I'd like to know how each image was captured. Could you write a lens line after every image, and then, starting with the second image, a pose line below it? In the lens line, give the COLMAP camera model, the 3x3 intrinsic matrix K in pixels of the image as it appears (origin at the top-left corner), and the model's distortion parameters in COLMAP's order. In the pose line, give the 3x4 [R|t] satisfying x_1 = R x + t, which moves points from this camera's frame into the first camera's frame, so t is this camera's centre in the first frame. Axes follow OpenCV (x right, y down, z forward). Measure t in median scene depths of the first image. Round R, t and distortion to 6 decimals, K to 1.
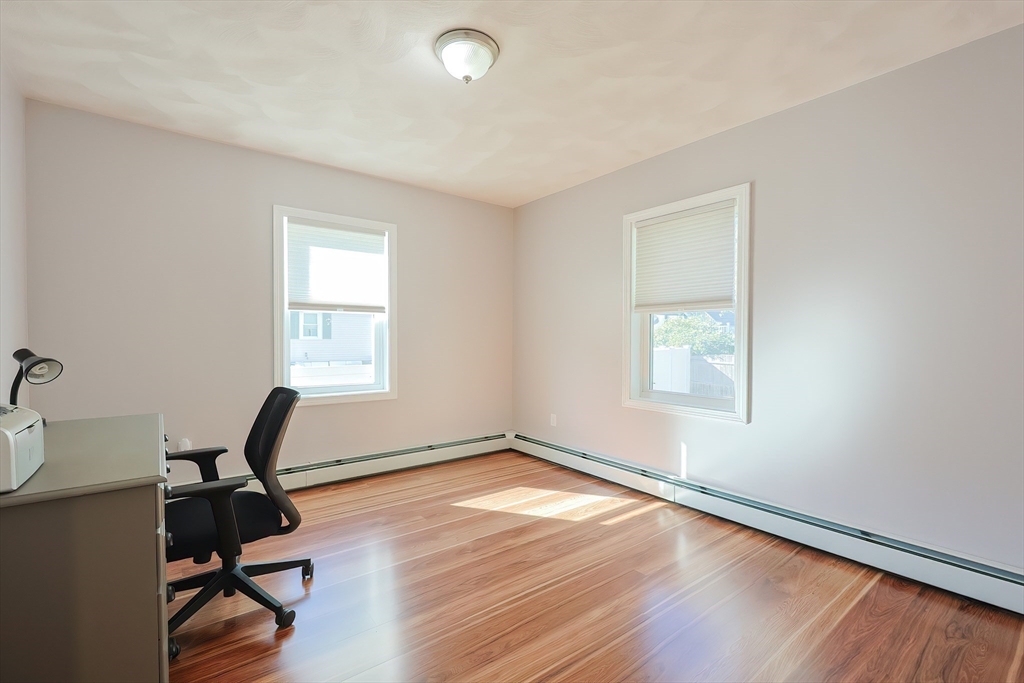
lens RADIAL K [[441.7, 0, 509.0], [0, 441.7, 342.9], [0, 0, 1]] dist [-0.000911, -0.000062]
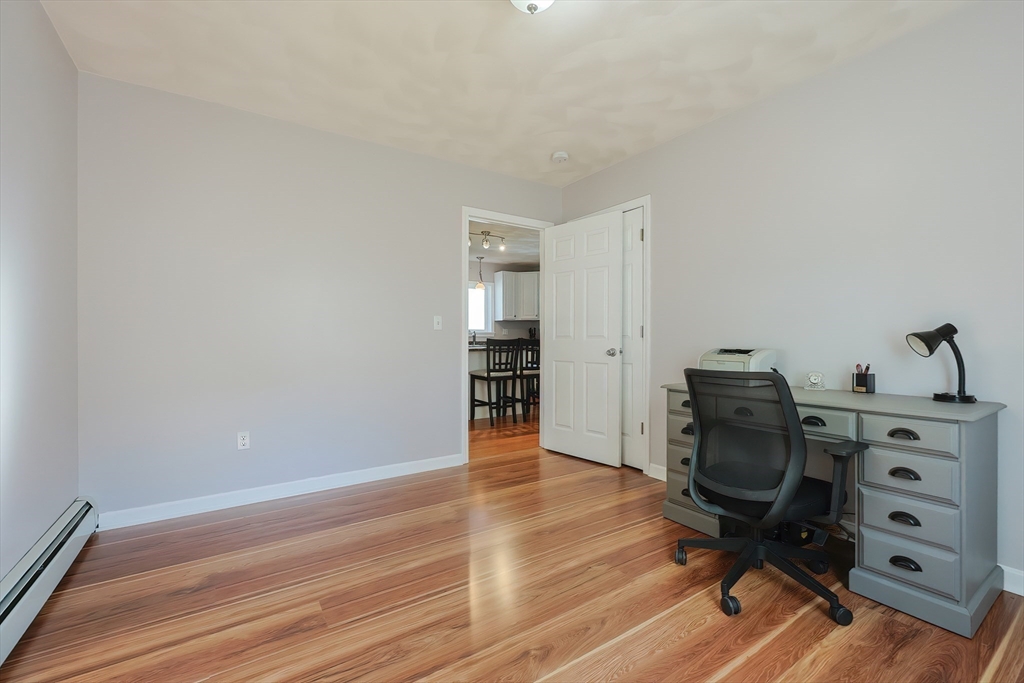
lens RADIAL K [[441.7, 0, 509.0], [0, 441.7, 342.9], [0, 0, 1]] dist [-0.000911, -0.000062]
pose [[-0.997159, 0.001330, 0.075313, -0.108811], [0.003341, 0.999641, 0.026579, 0.012279], [-0.075251, 0.026755, -0.996806, 1.716063]]
